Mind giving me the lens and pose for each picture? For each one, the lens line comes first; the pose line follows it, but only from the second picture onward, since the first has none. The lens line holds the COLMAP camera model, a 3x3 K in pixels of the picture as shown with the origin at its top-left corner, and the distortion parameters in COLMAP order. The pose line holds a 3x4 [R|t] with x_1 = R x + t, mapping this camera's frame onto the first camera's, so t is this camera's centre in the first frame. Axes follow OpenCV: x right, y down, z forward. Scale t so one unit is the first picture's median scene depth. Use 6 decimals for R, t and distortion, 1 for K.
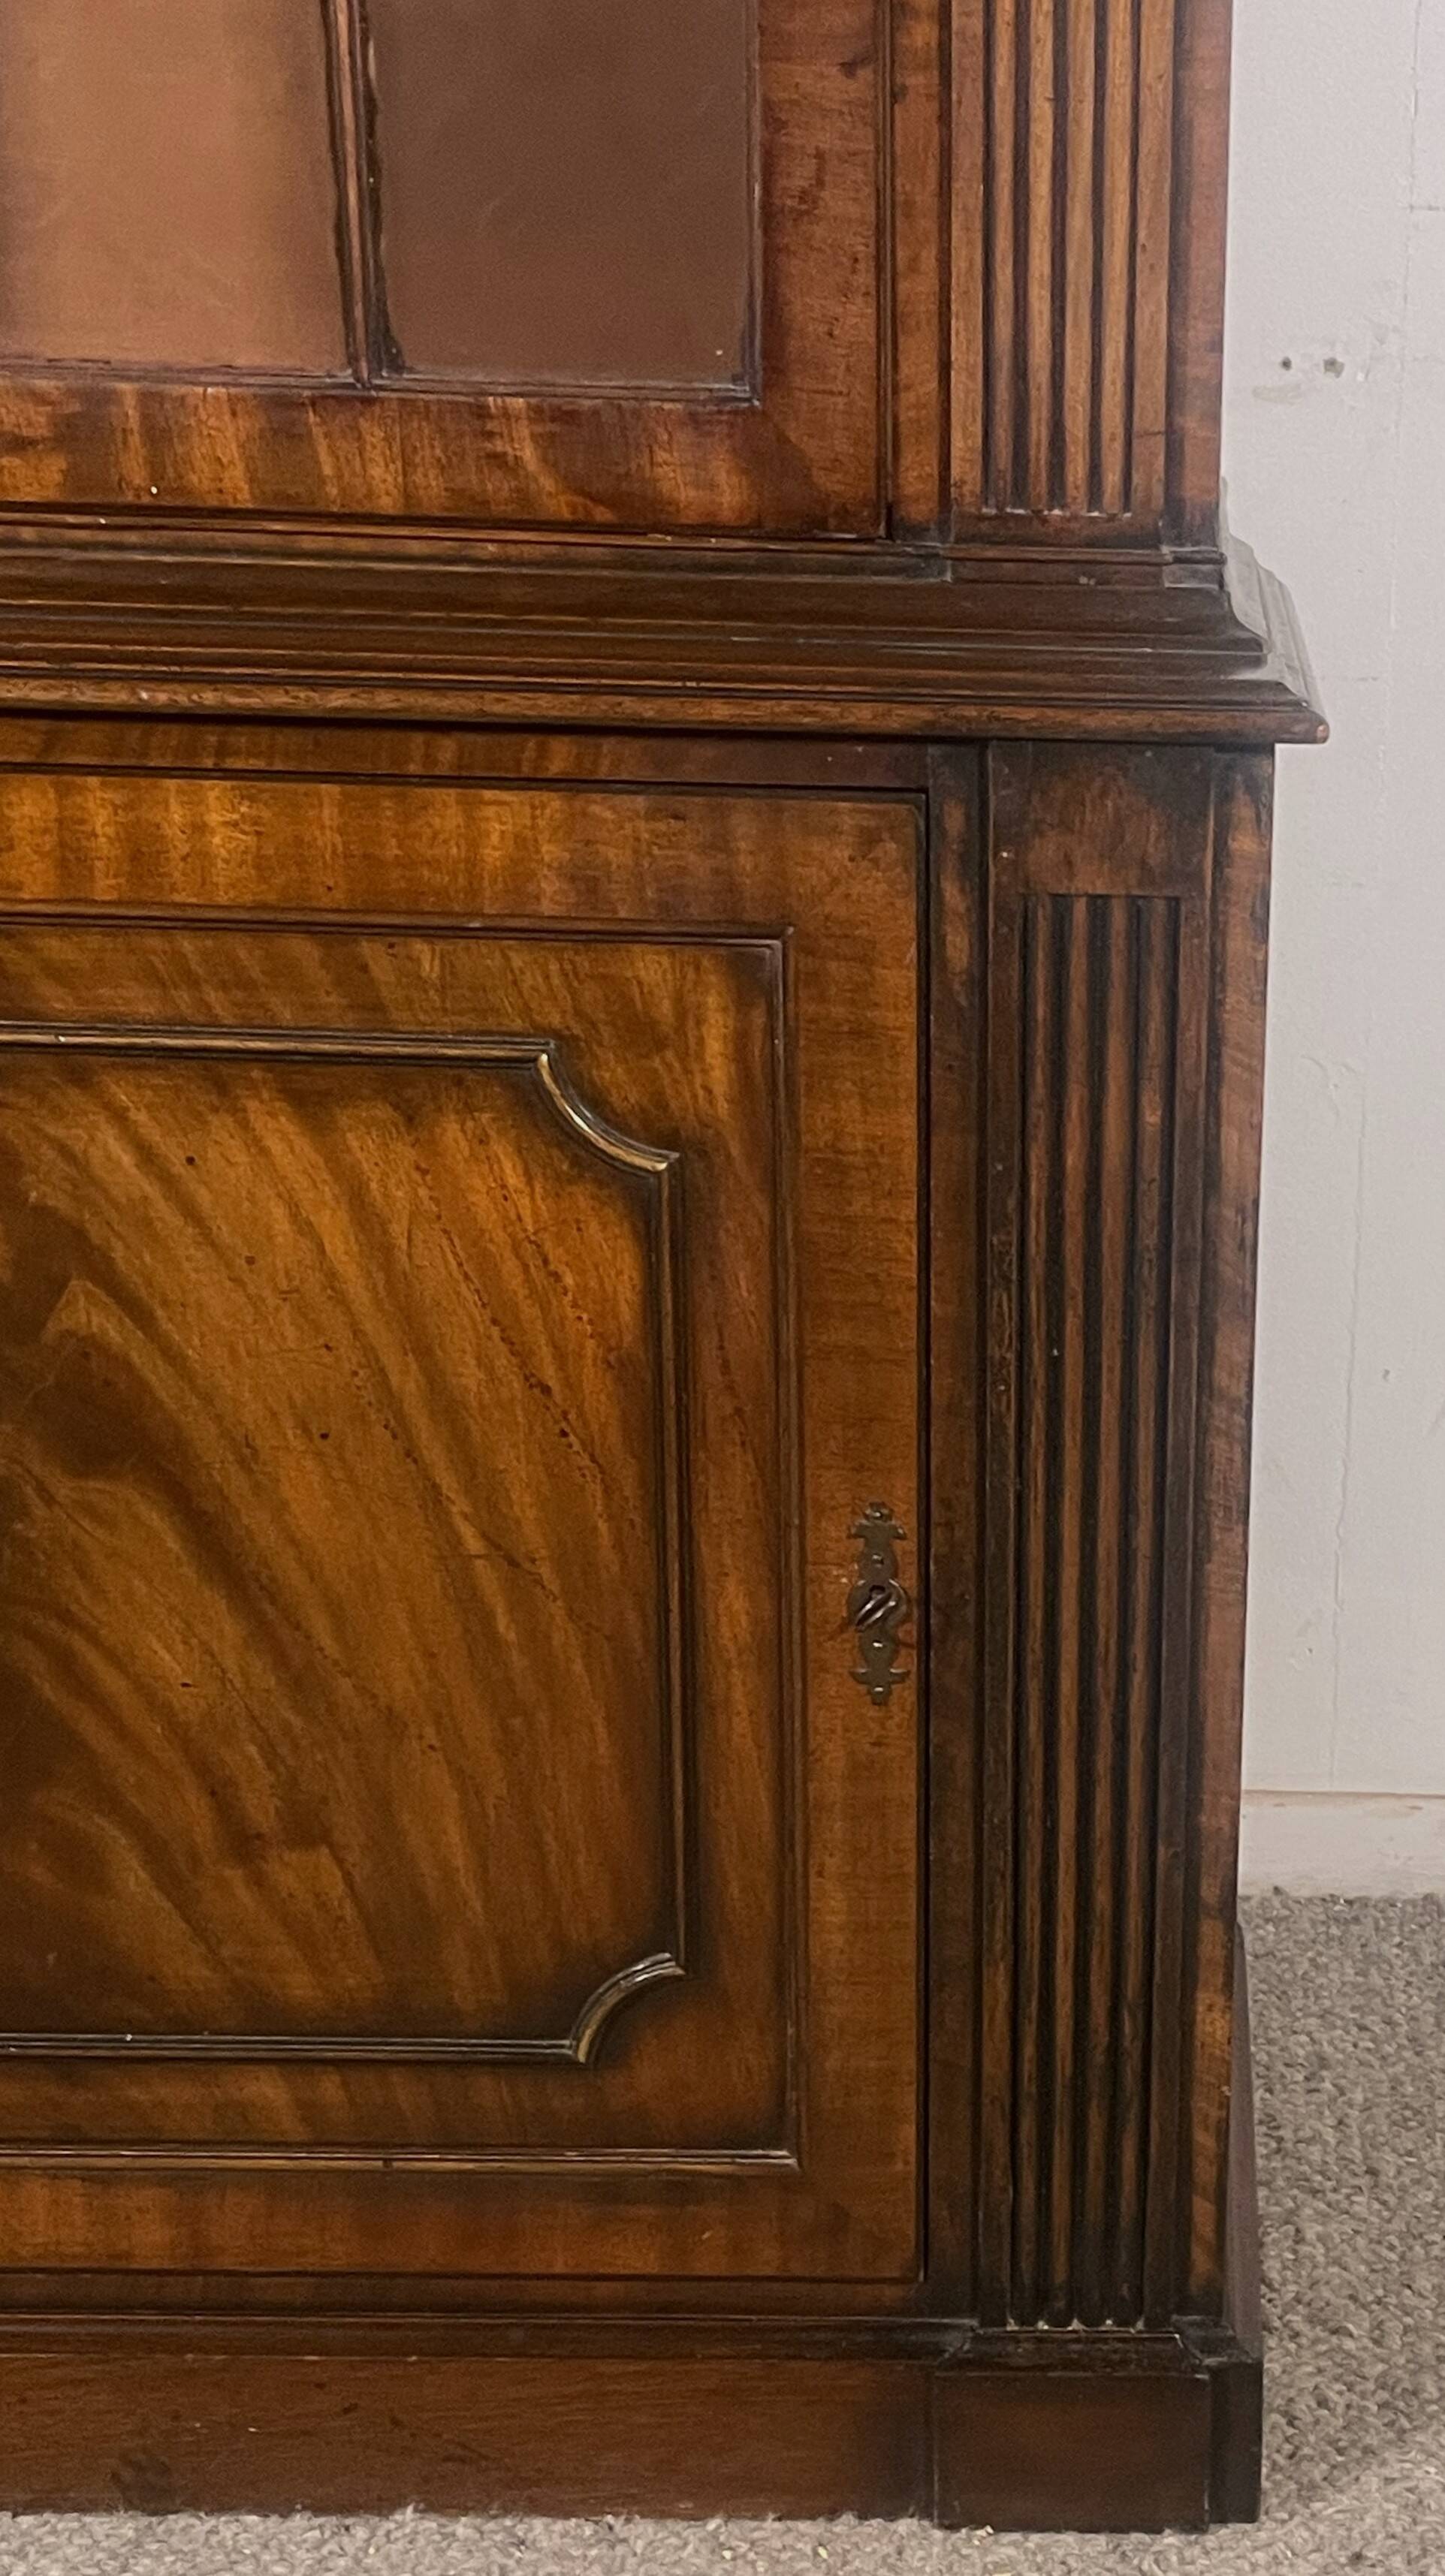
lens RADIAL K [[3744.7, 0, 1200.9], [0, 3744.7, 1494.7], [0, 0, 1]] dist [0.150034, -0.347990]
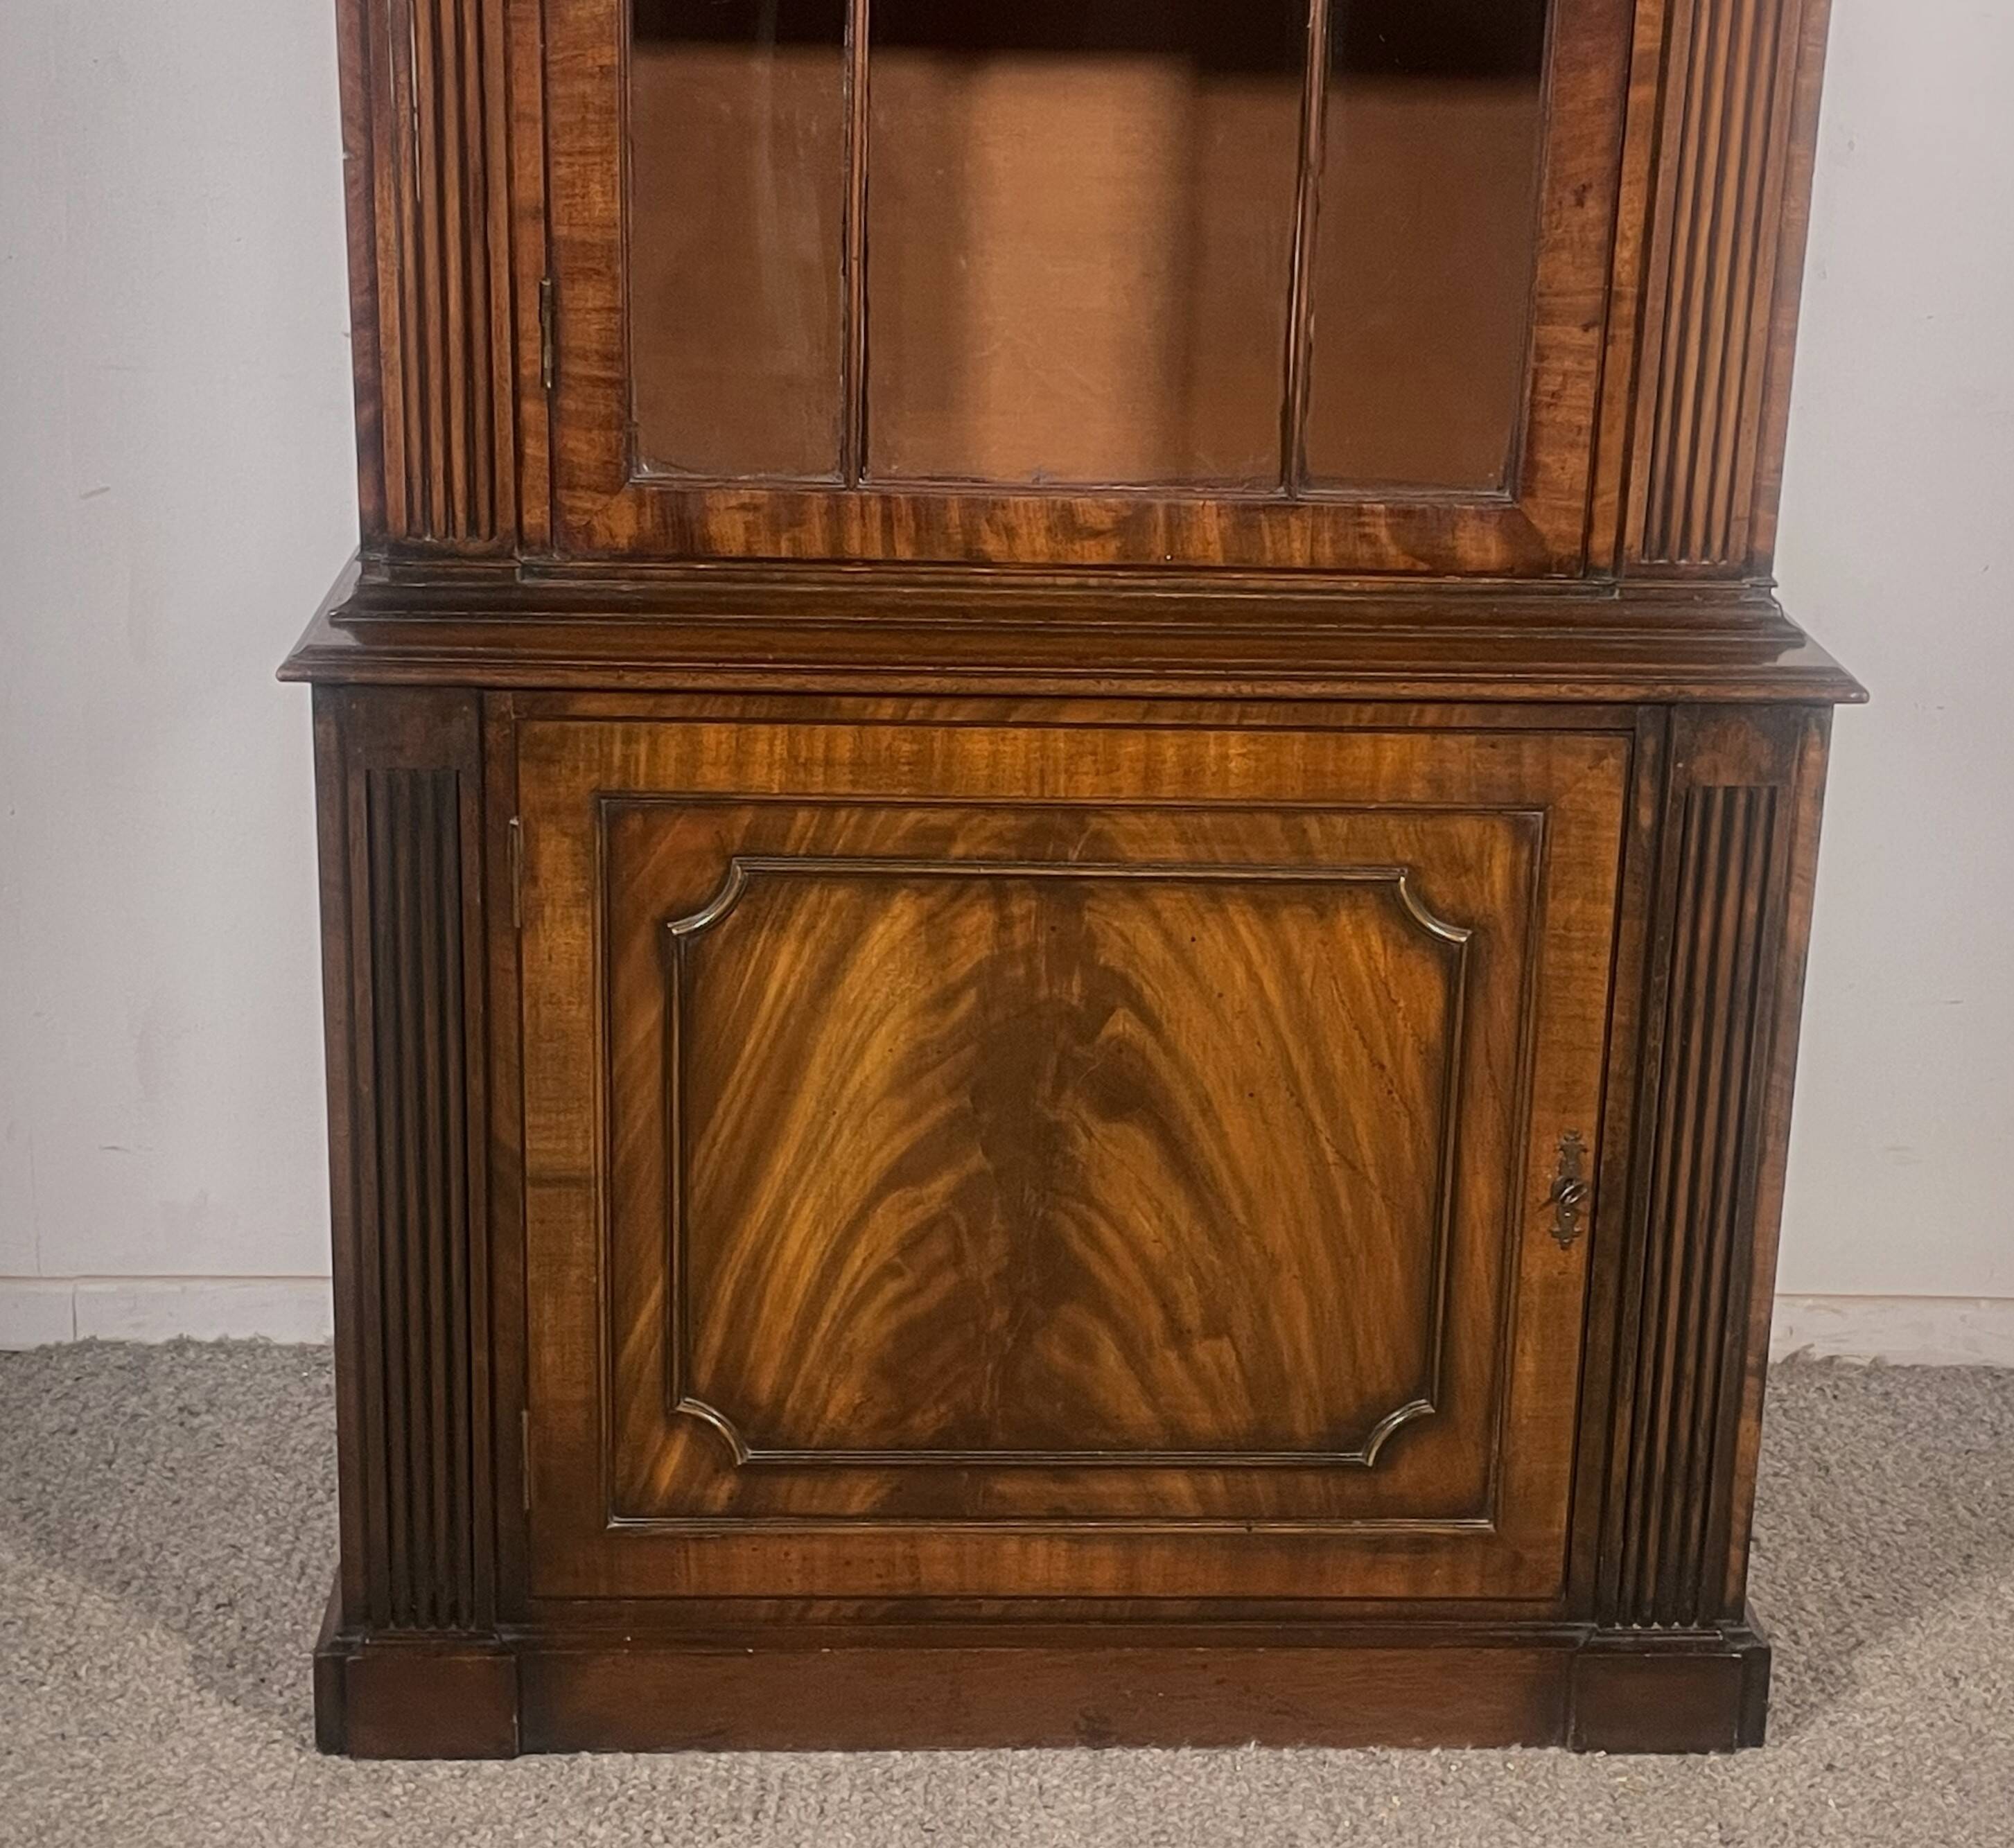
lens RADIAL K [[3468.4, 0, 1027.0], [0, 3468.4, 830.0], [0, 0, 1]] dist [0.147121, -0.392817]
pose [[0.999310, -0.010190, 0.035709, -0.395583], [0.011762, 0.998958, -0.044091, -0.068512], [-0.035222, 0.044481, 0.998389, -0.583464]]
